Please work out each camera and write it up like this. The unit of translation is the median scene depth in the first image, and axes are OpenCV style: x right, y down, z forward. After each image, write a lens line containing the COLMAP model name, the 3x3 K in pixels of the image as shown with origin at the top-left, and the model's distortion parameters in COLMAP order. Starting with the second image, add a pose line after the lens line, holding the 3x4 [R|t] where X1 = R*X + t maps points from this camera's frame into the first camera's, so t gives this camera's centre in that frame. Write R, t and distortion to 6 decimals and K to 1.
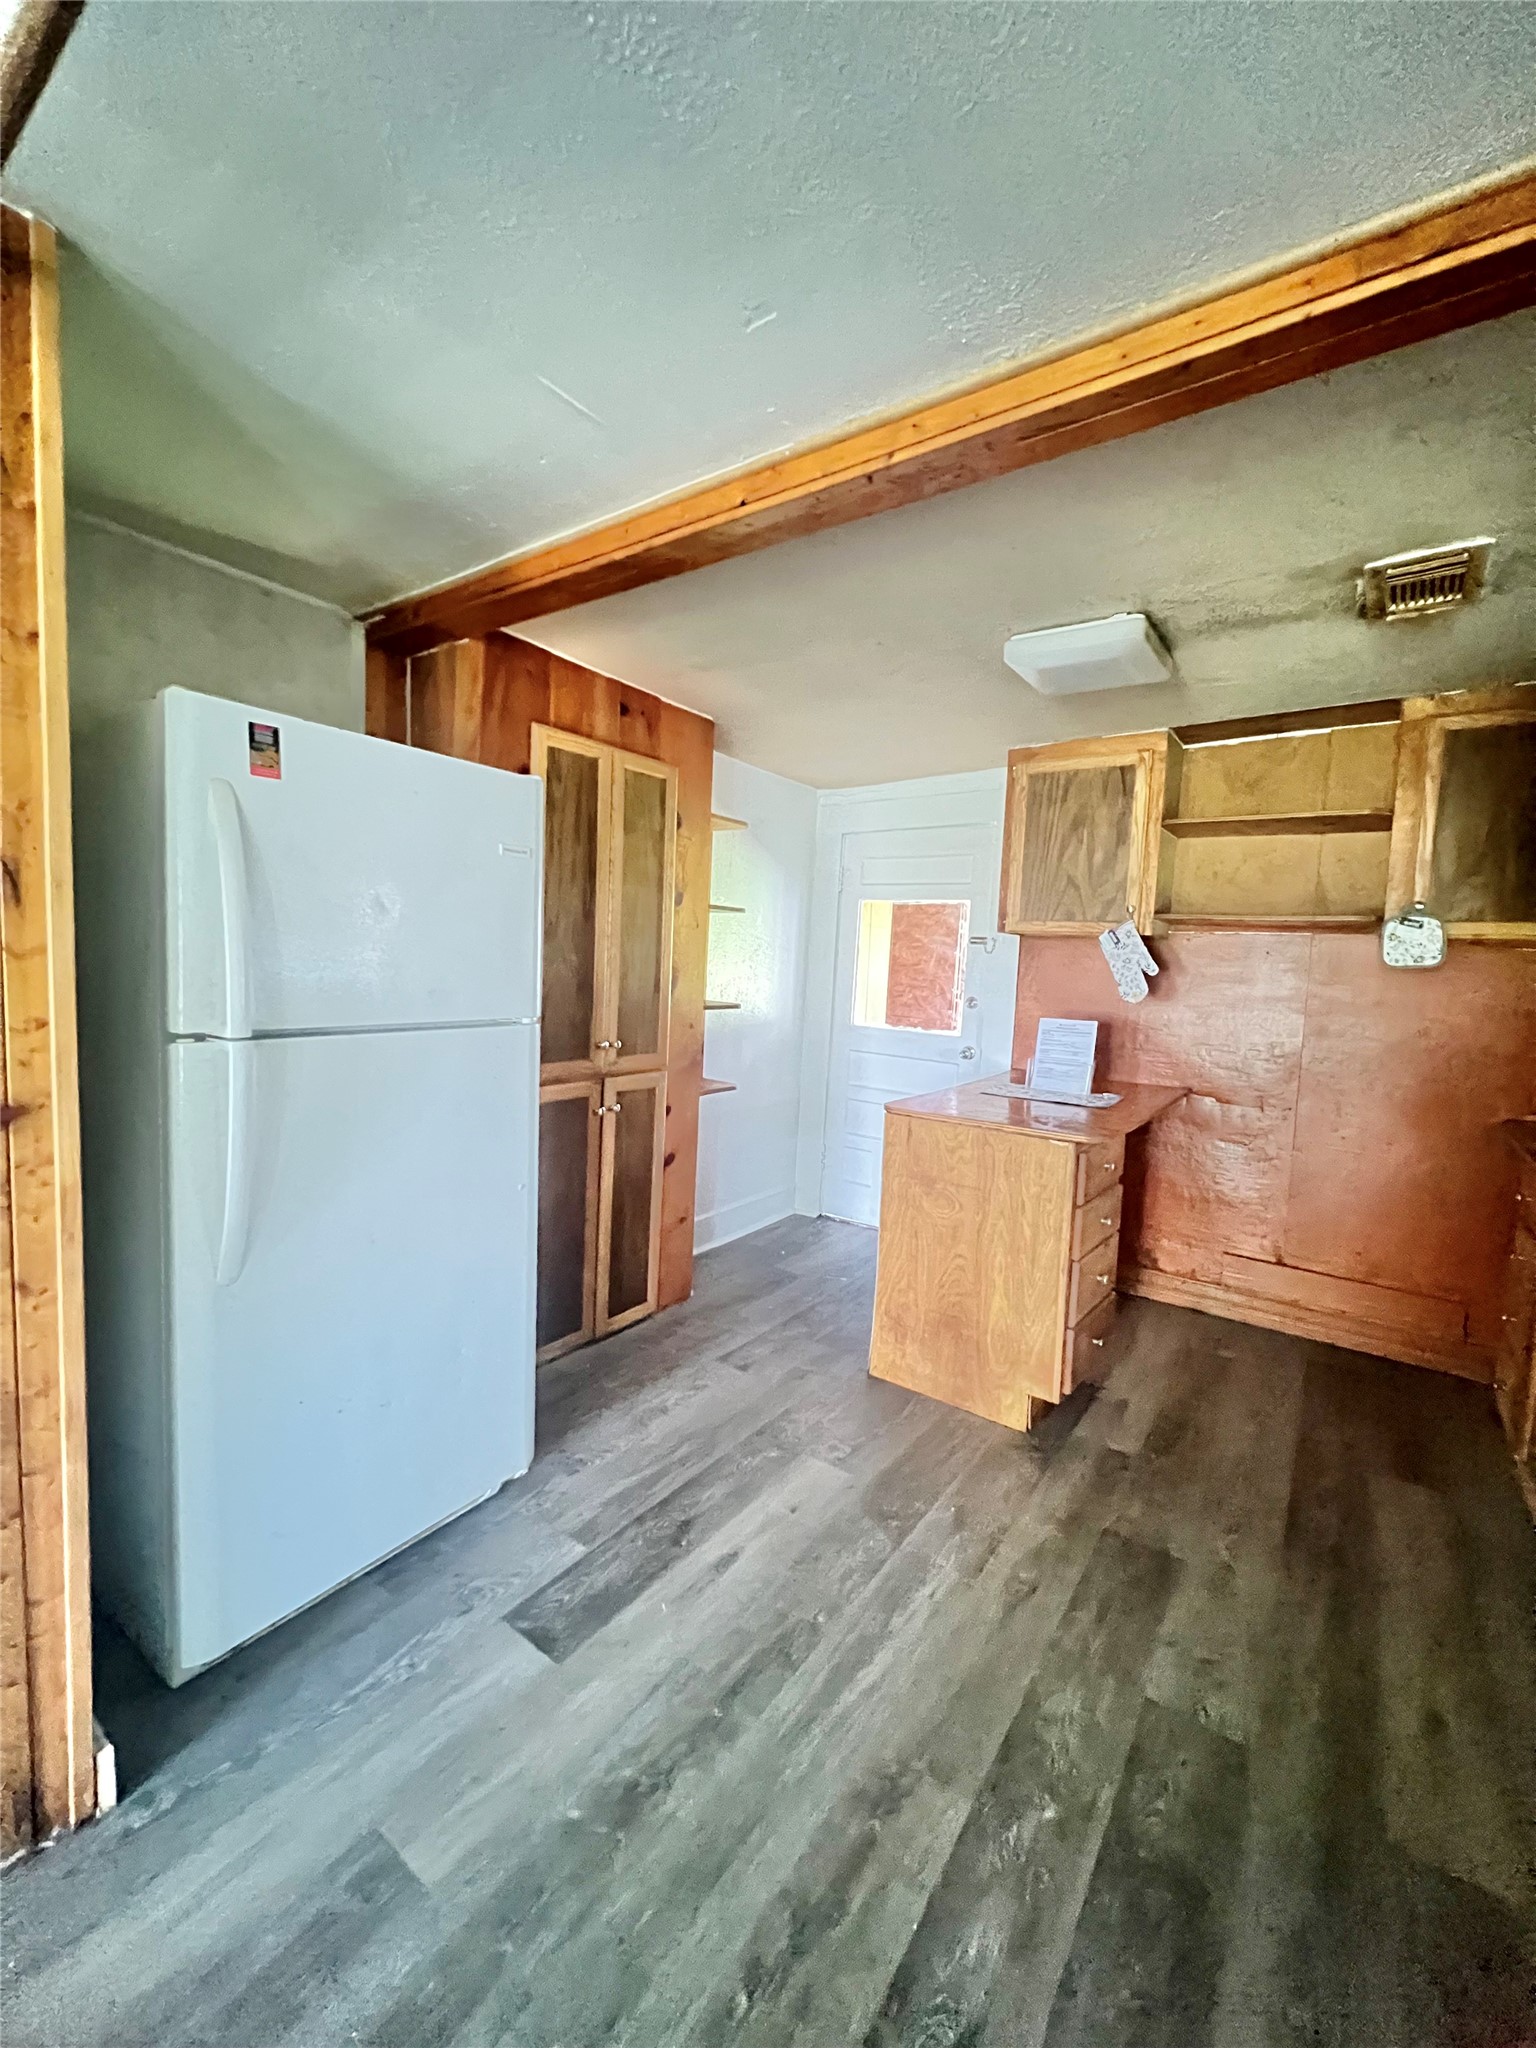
lens RADIAL K [[820.3, 0, 765.0], [0, 820.3, 1033.0], [0, 0, 1]] dist [0.003075, 0.000928]
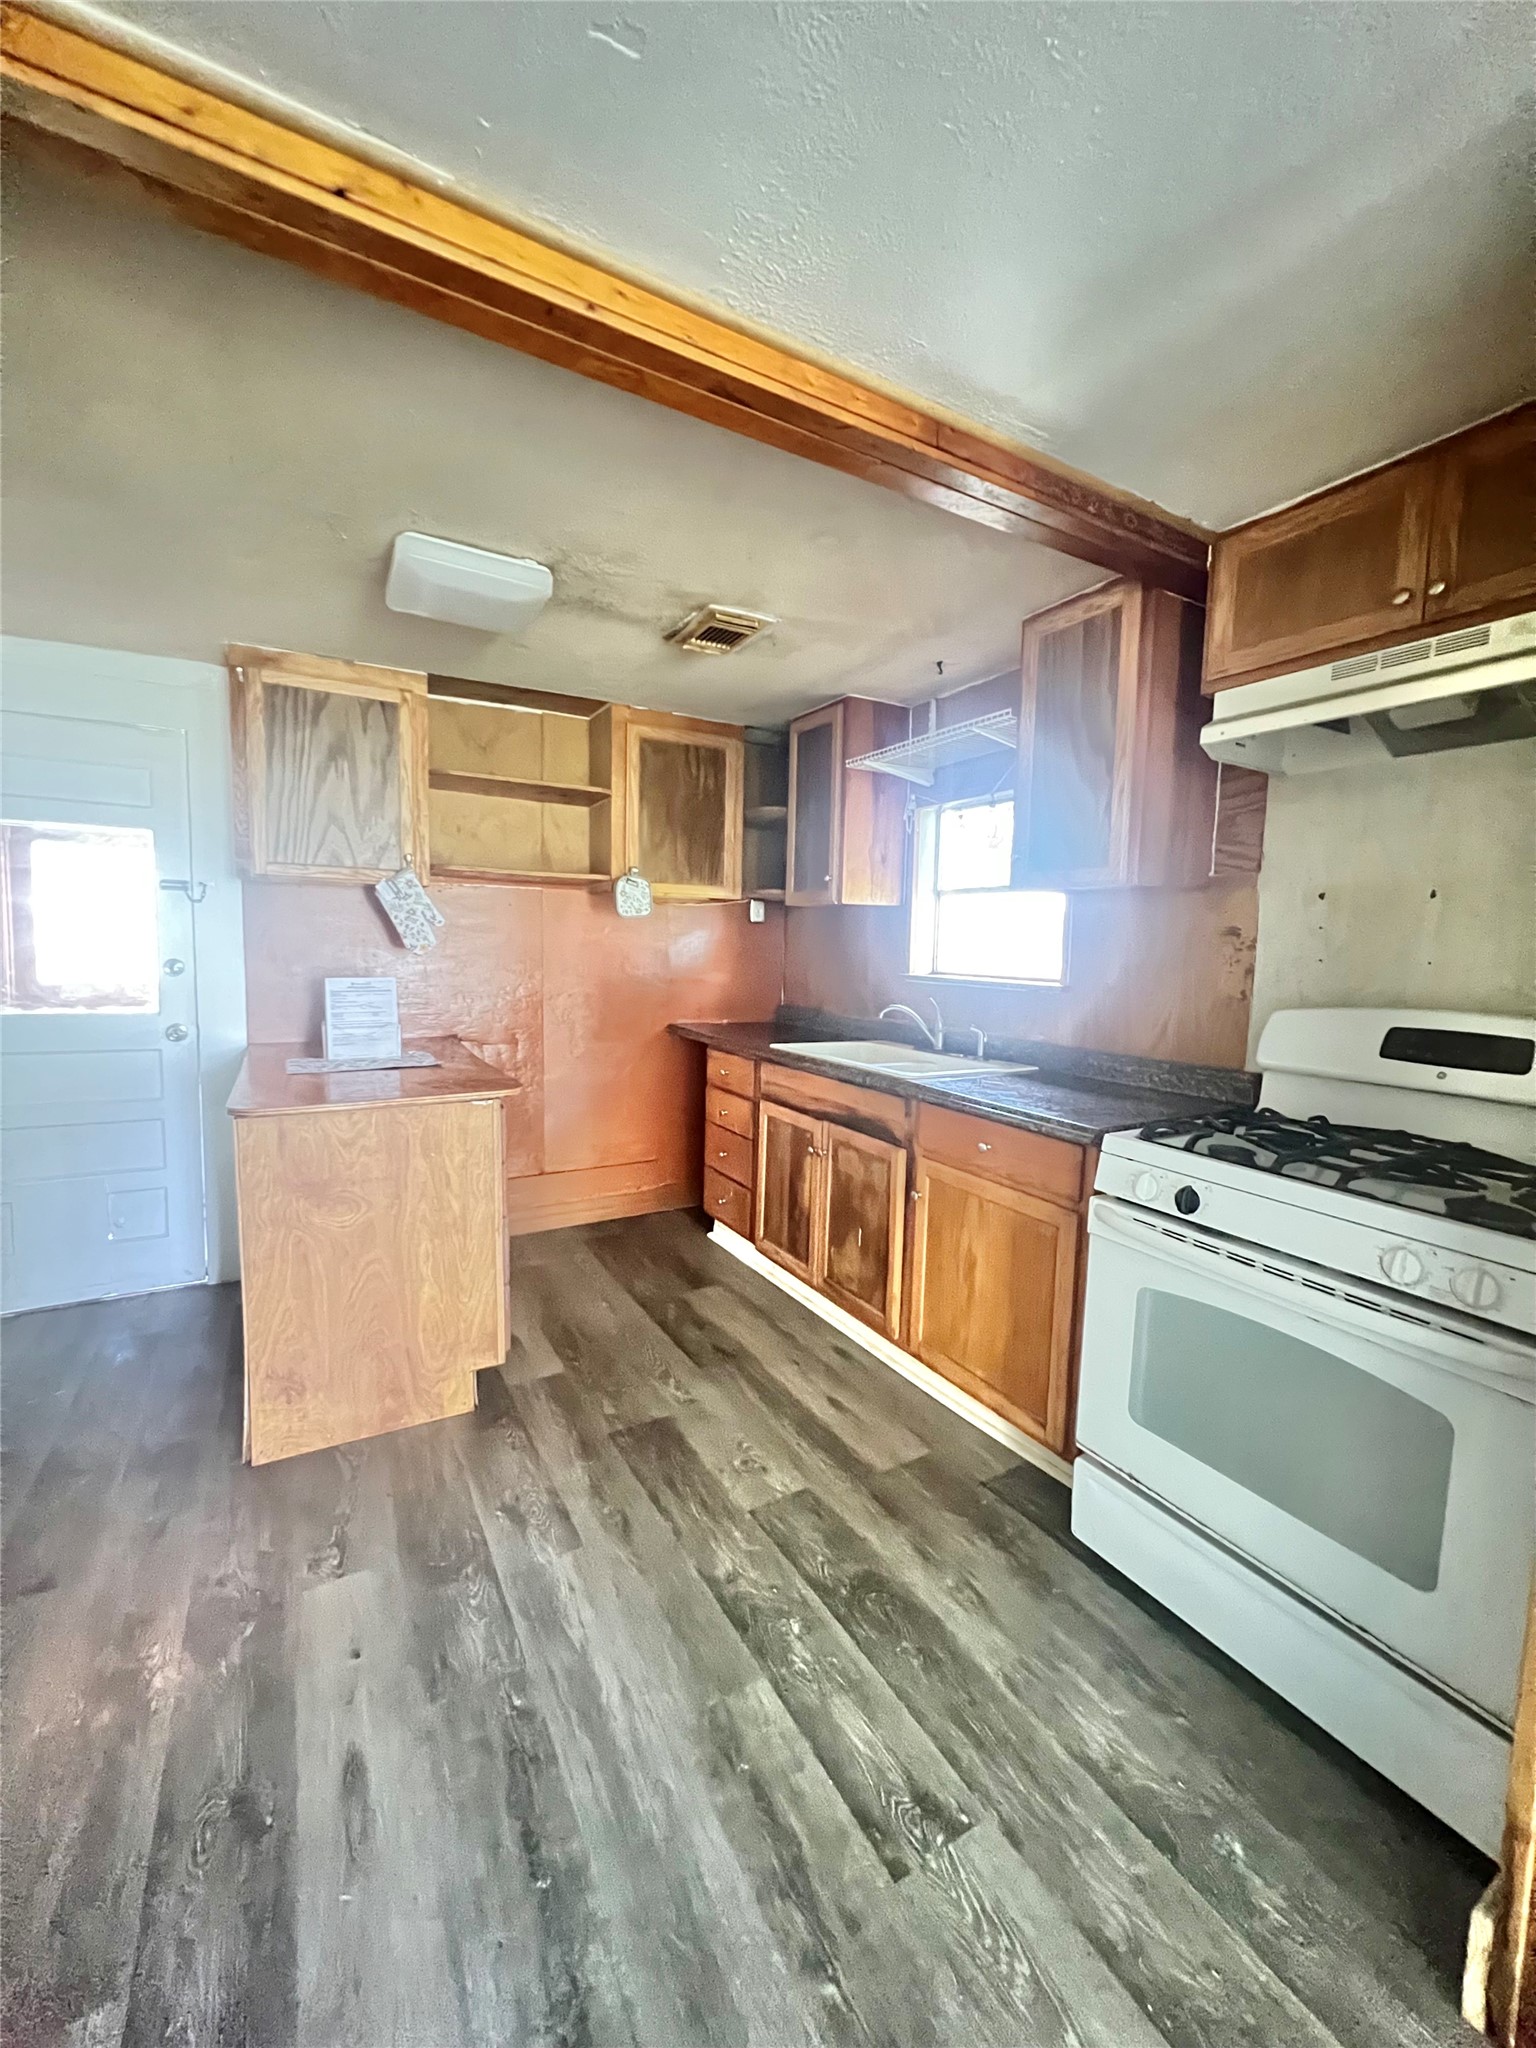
lens RADIAL K [[820.3, 0, 781.0], [0, 820.3, 1030.7], [0, 0, 1]] dist [0.003075, 0.000928]
pose [[0.406652, -0.130699, 0.904186, -0.427231], [0.080637, 0.990986, 0.106980, -0.028593], [-0.910018, 0.029408, 0.413525, 0.338550]]
